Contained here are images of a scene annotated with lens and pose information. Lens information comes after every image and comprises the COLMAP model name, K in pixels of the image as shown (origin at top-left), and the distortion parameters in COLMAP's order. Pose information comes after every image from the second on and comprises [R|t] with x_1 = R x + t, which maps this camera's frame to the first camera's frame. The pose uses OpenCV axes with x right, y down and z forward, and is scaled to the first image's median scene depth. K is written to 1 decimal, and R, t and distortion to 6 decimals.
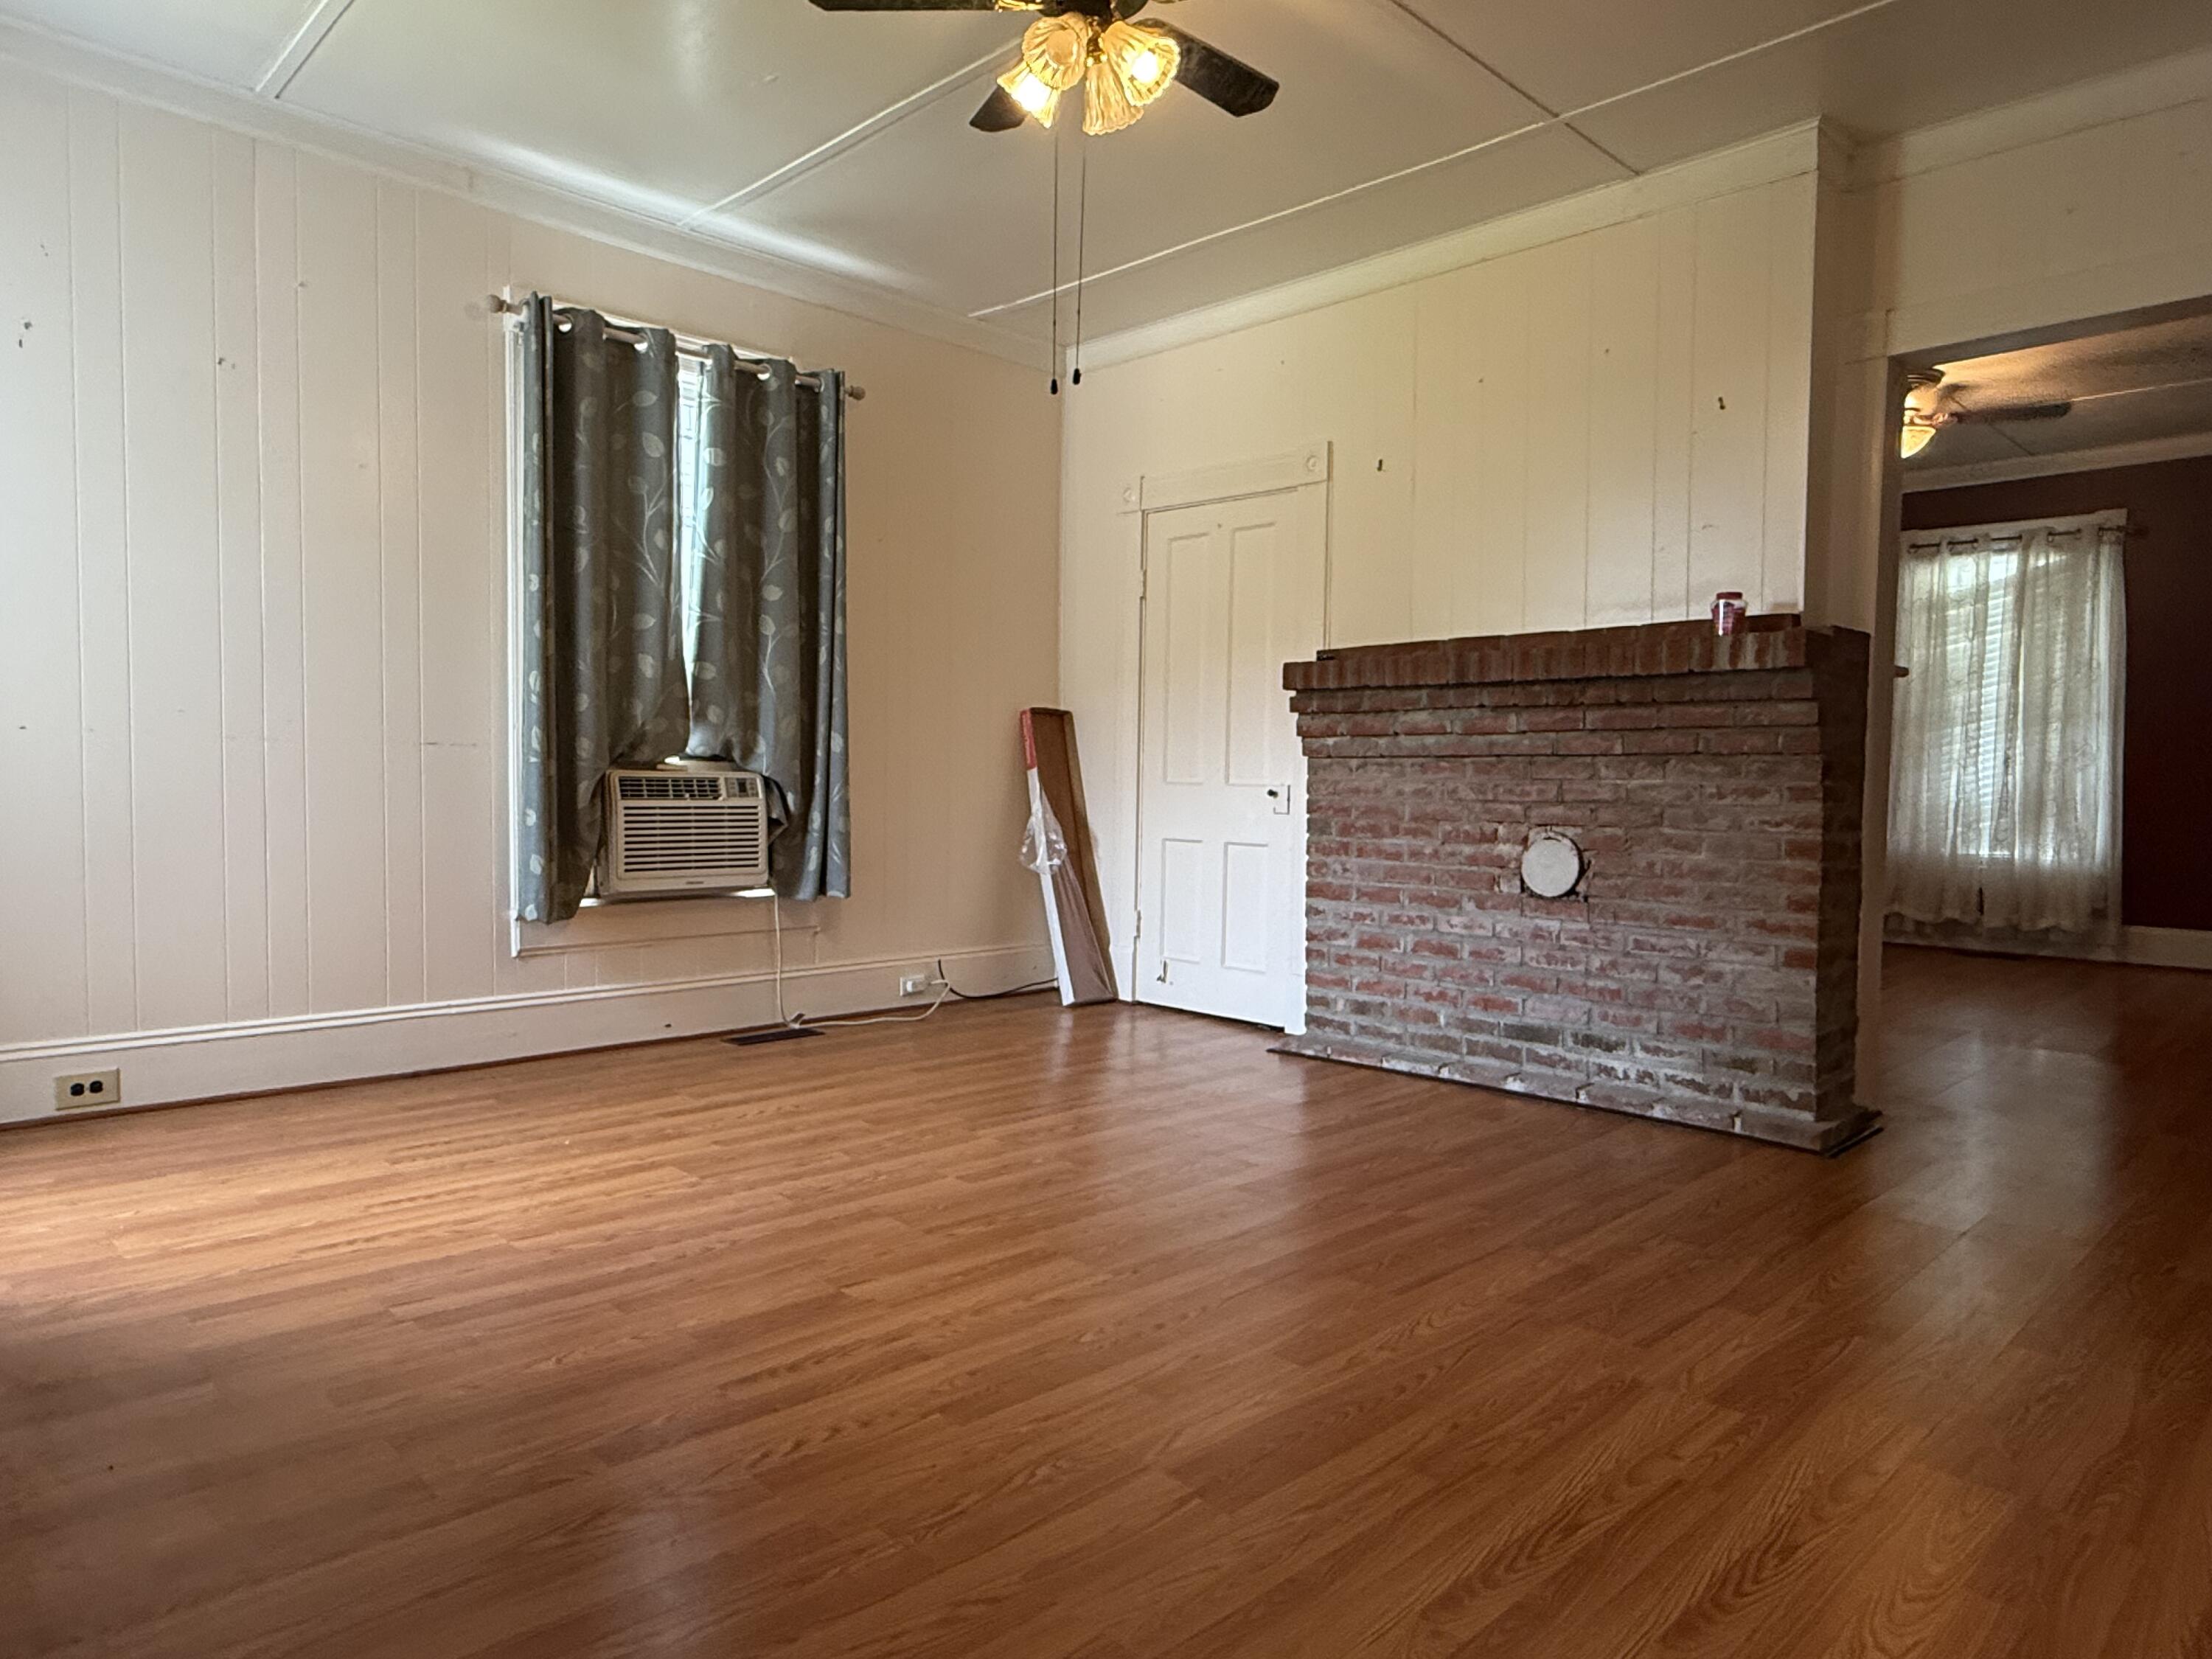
lens RADIAL K [[1347.6, 0, 1100.9], [0, 1347.6, 830.4], [0, 0, 1]] dist [-0.004395, 0.001121]
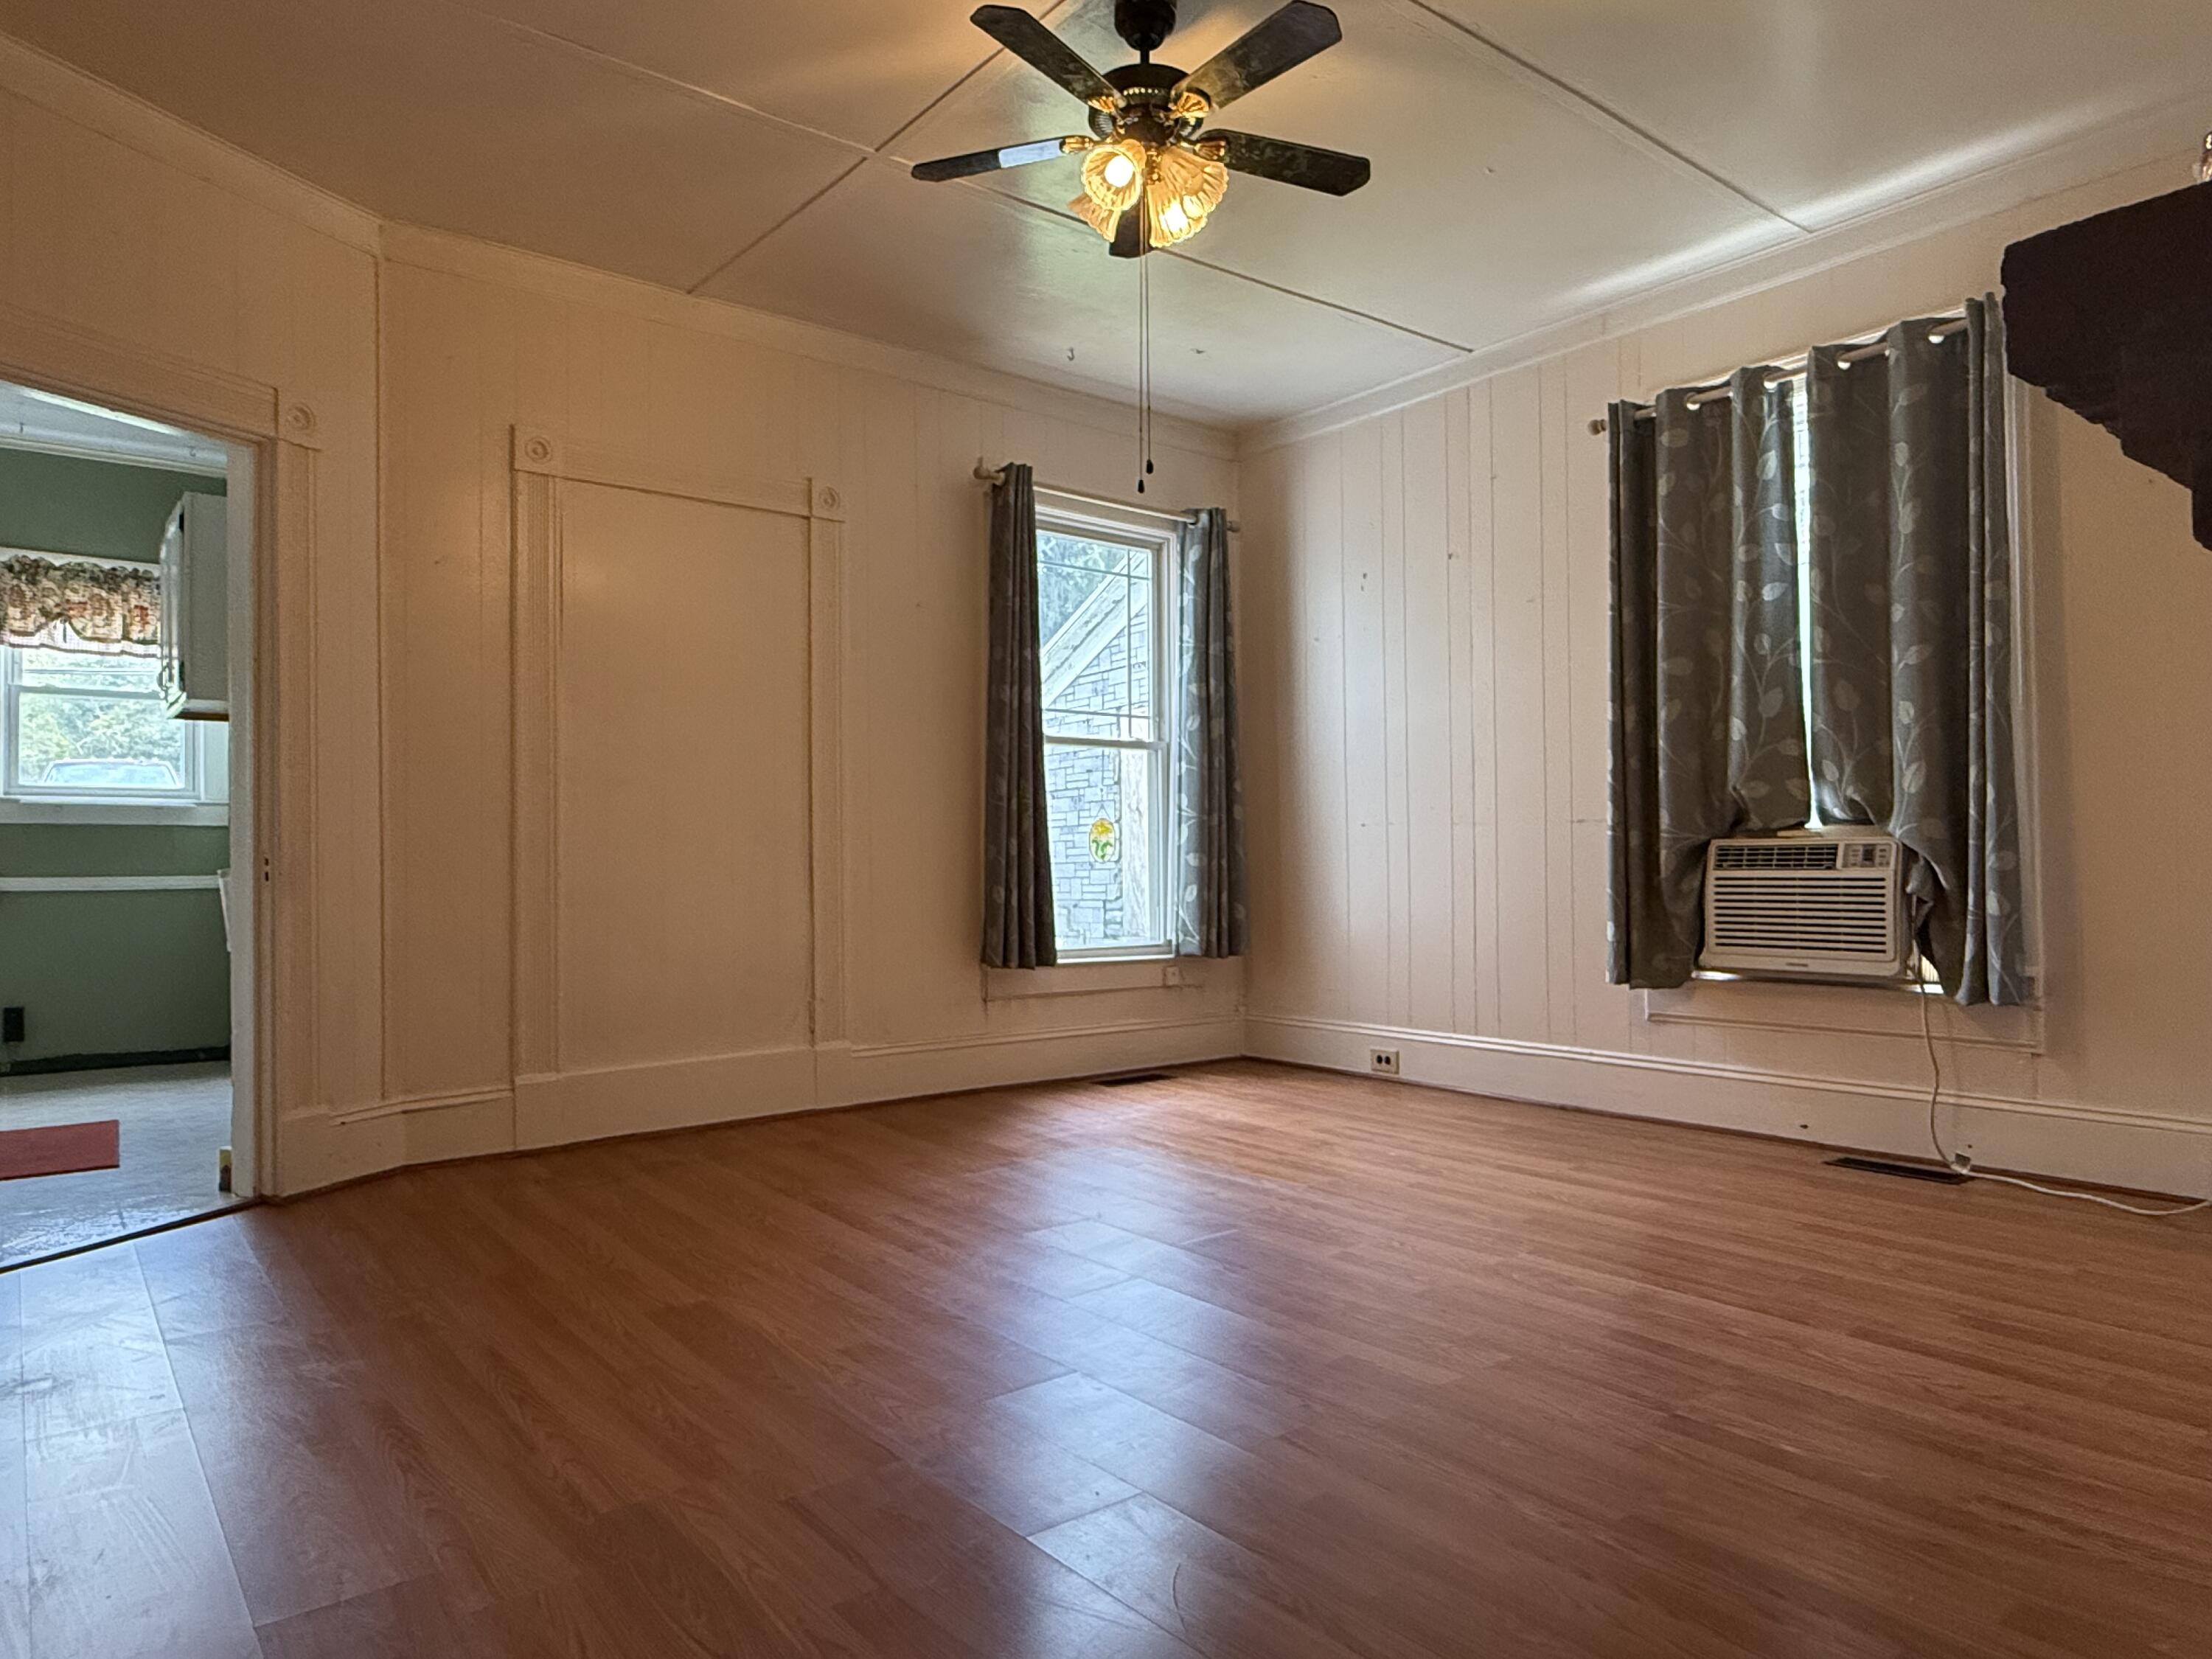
lens RADIAL K [[1347.6, 0, 1102.1], [0, 1347.6, 816.9], [0, 0, 1]] dist [-0.004395, 0.001121]
pose [[-0.086572, -0.044876, -0.995234, 0.639925], [-0.029889, 0.998652, -0.042431, -0.006759], [0.995797, 0.026074, -0.087797, 0.649123]]
